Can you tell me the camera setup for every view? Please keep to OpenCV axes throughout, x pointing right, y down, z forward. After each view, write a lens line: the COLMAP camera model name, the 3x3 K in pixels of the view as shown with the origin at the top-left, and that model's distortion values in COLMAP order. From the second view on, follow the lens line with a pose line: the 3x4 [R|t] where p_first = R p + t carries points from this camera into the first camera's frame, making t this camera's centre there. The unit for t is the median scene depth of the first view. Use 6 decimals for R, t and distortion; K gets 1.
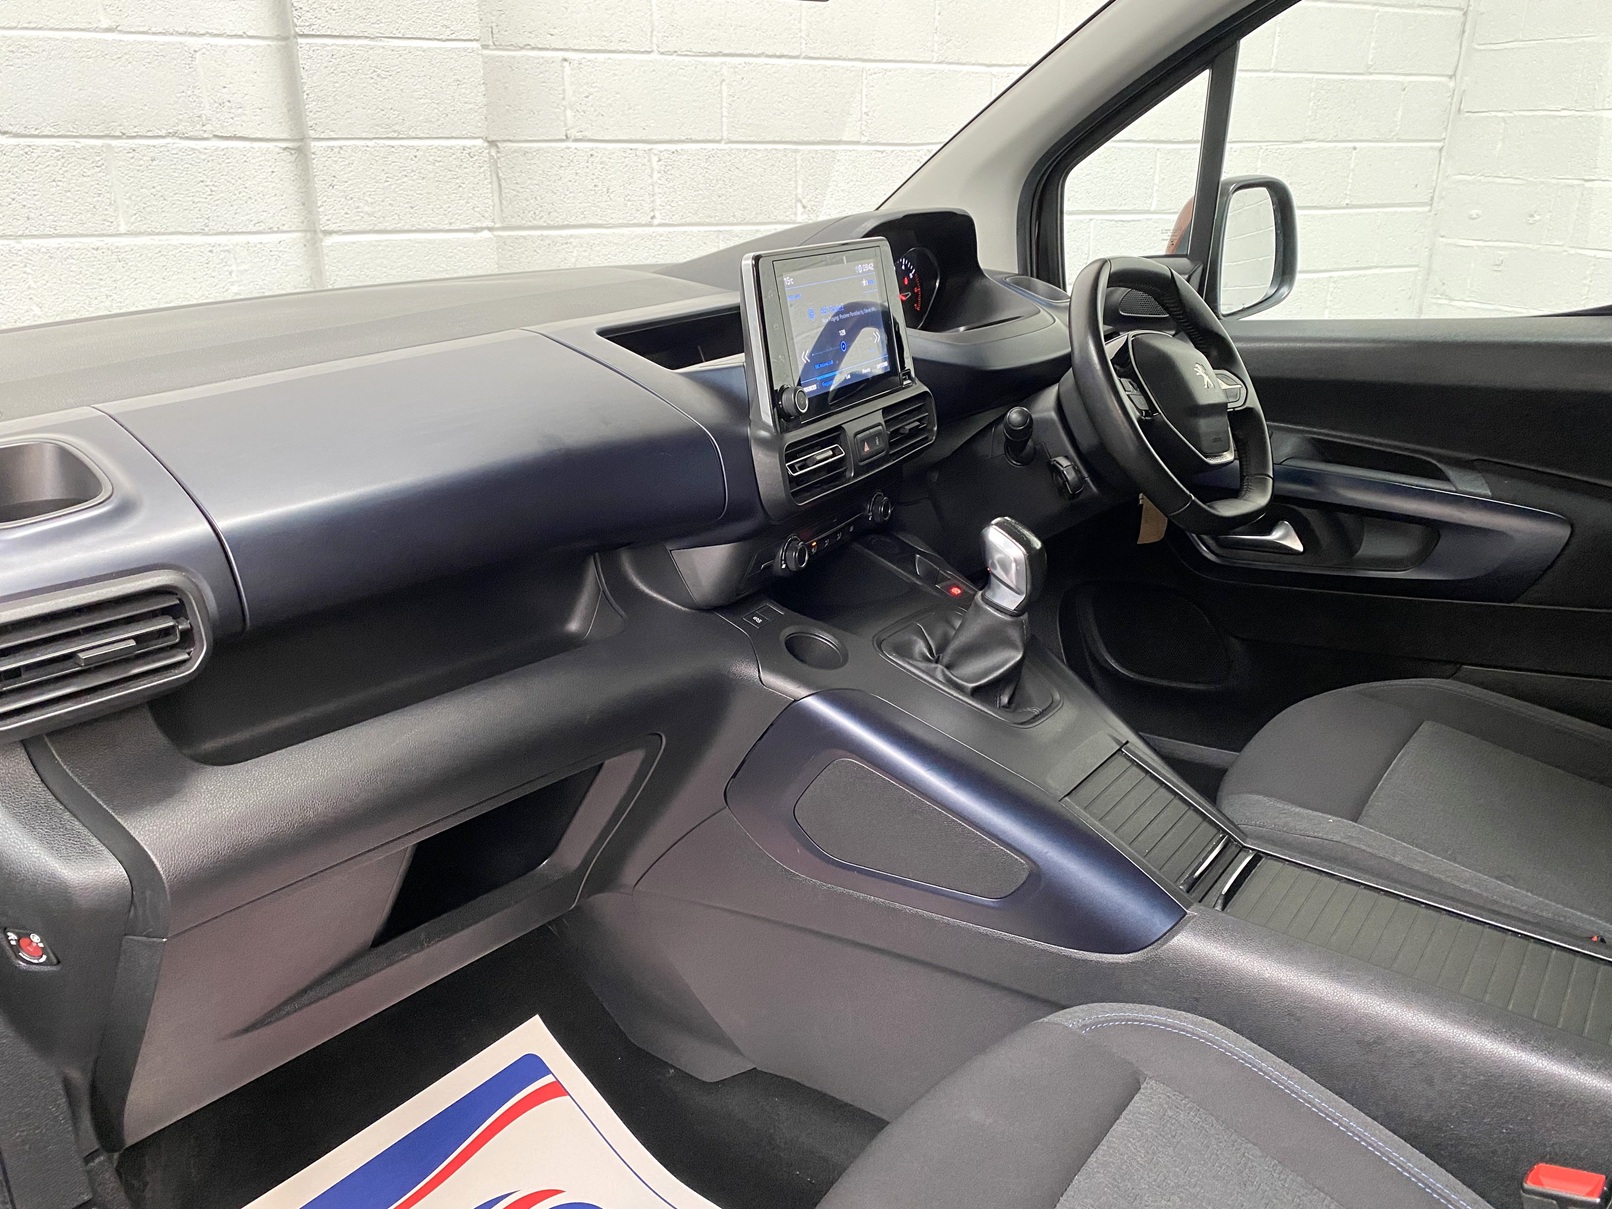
lens RADIAL K [[1240.1, 0, 805.3], [0, 1240.1, 569.1], [0, 0, 1]] dist [0.064182, -0.076964]
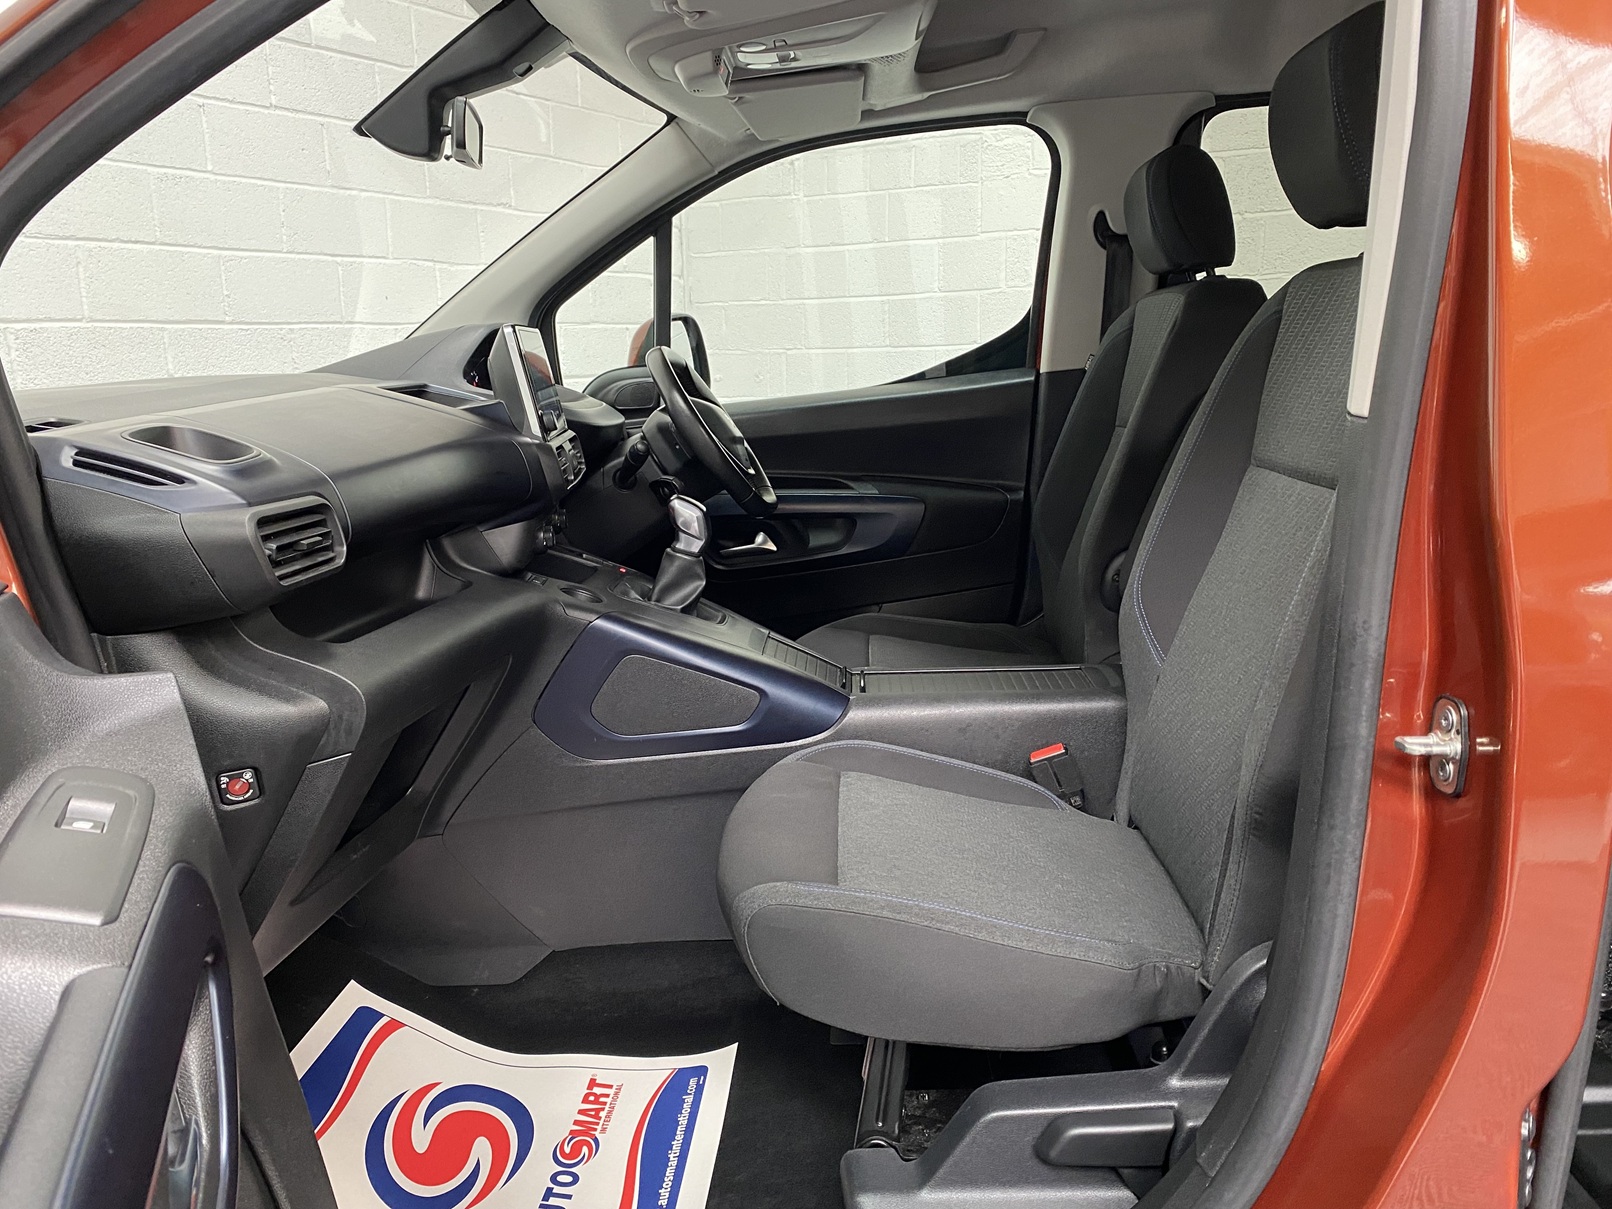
lens RADIAL K [[1240.1, 0, 805.3], [0, 1240.1, 569.1], [0, 0, 1]] dist [0.064182, -0.076964]
pose [[0.819966, -0.123623, 0.558904, -0.438614], [0.212393, 0.972406, -0.096516, 0.174126], [-0.531550, 0.197847, 0.823596, -0.237660]]
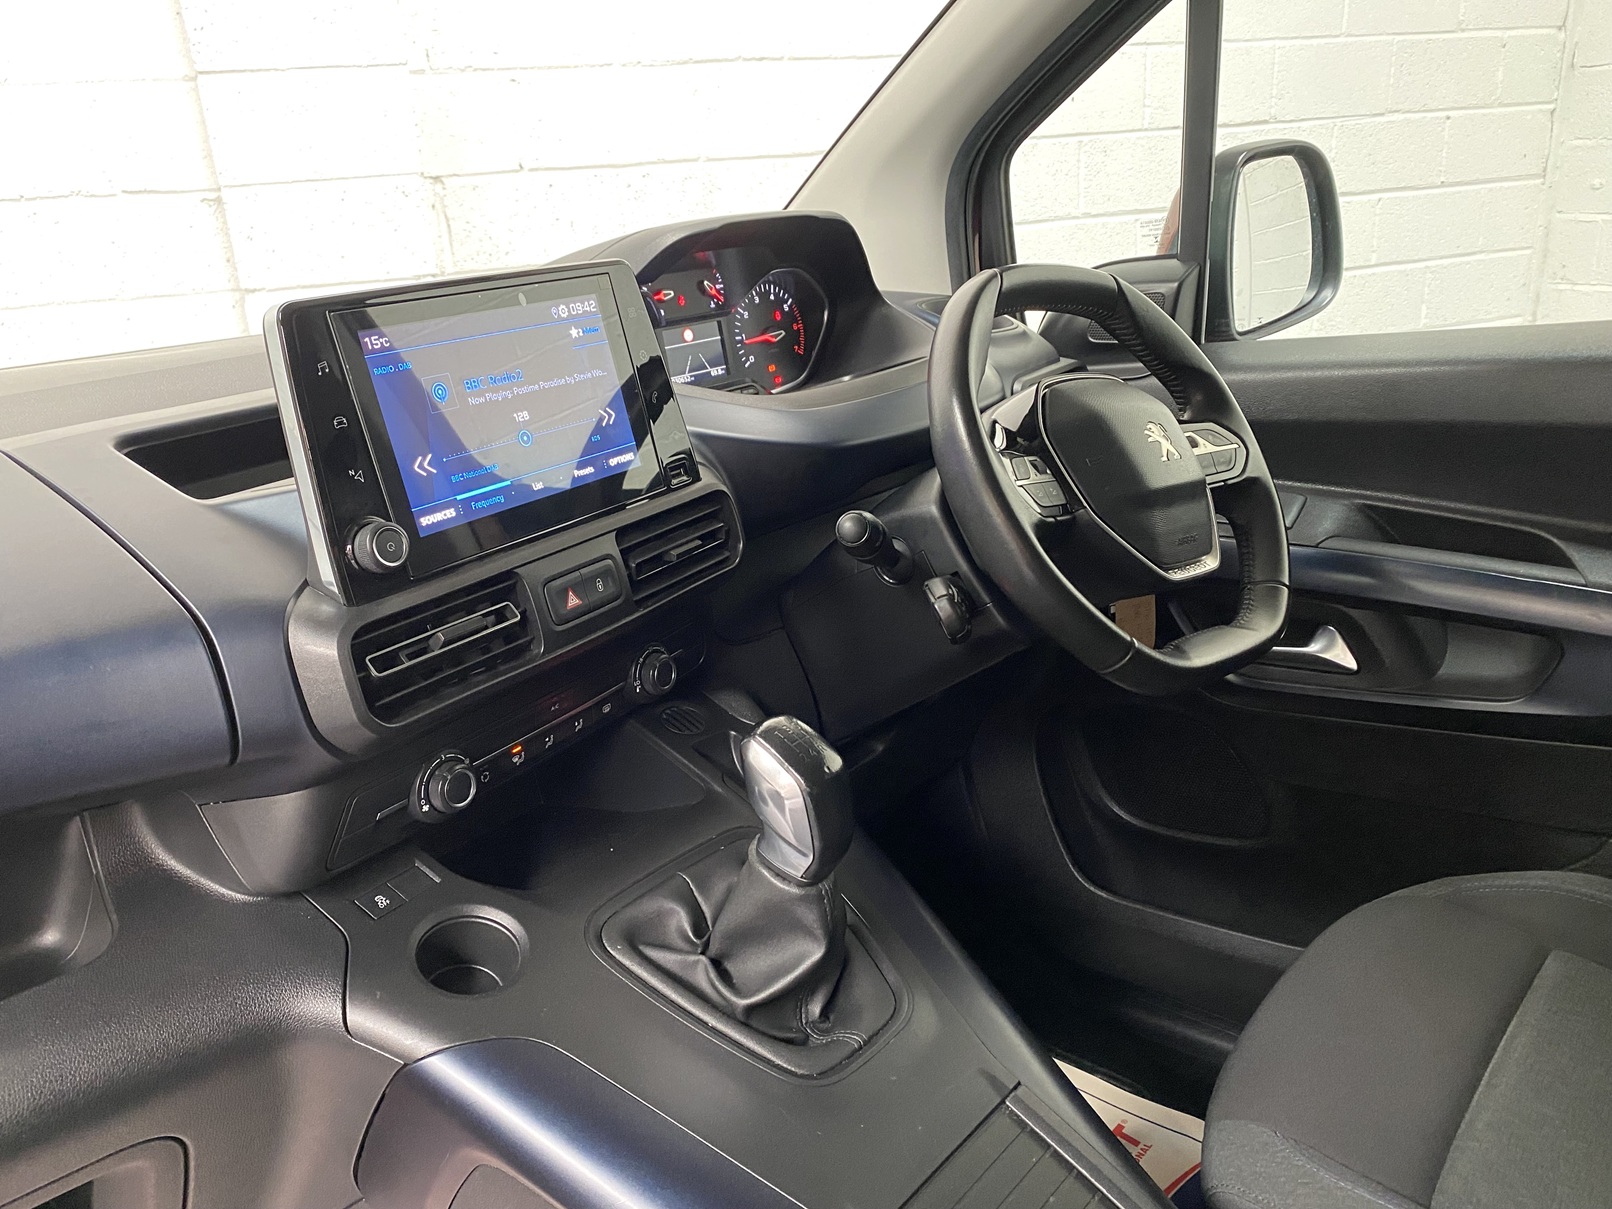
lens RADIAL K [[1228.9, 0, 802.2], [0, 1228.9, 573.7], [0, 0, 1]] dist [0.074429, -0.076095]
pose [[0.995258, -0.041837, -0.087818, 0.173853], [0.040614, 0.999052, -0.015676, -0.077755], [0.088390, 0.012035, 0.996013, 0.322570]]
